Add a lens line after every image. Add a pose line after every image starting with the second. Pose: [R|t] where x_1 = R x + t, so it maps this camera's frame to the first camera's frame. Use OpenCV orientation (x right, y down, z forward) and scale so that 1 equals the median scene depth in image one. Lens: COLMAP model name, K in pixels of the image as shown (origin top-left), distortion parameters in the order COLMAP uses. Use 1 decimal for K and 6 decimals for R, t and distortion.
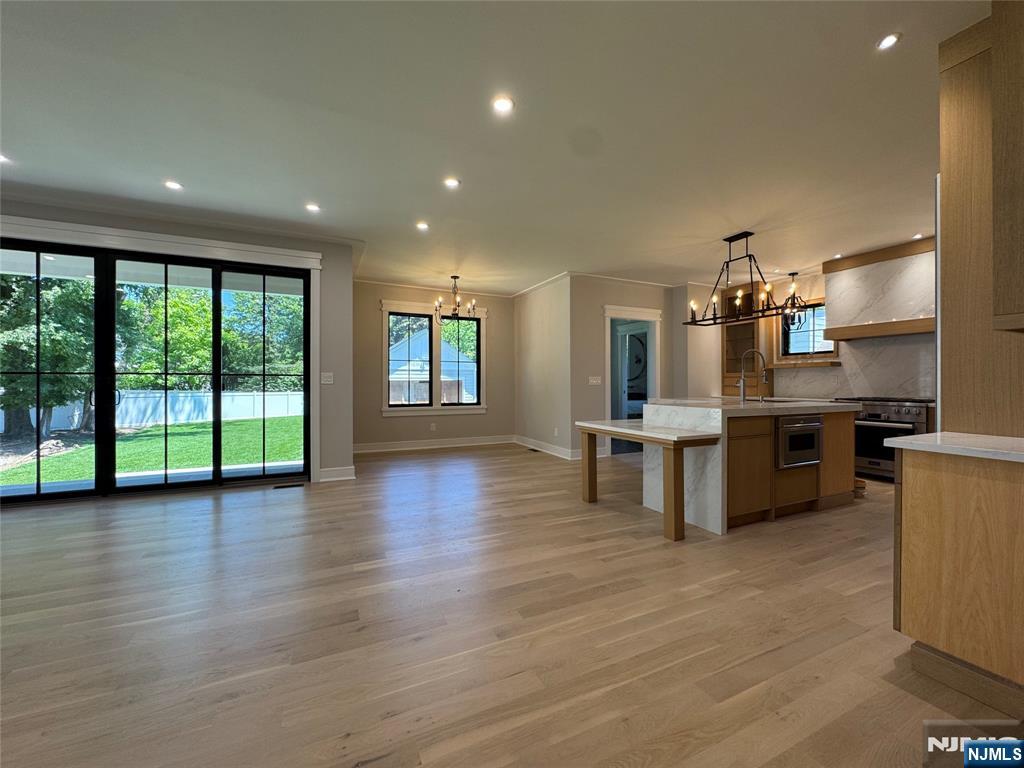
lens RADIAL K [[413.1, 0, 510.7], [0, 413.1, 382.3], [0, 0, 1]] dist [-0.001159, -0.000031]
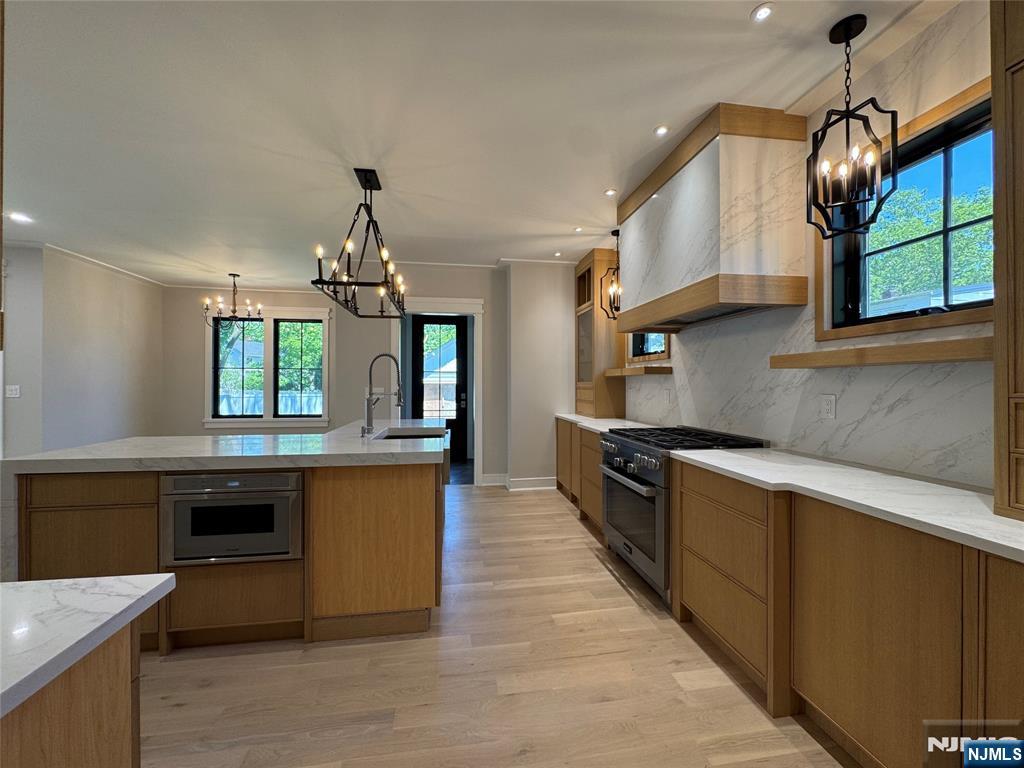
lens RADIAL K [[413.1, 0, 510.7], [0, 413.1, 381.8], [0, 0, 1]] dist [-0.001159, -0.000031]
pose [[0.957976, 0.000184, -0.286847, 0.813554], [-0.001135, 0.999994, -0.003149, -0.027176], [0.286845, 0.003342, 0.957971, 0.377297]]
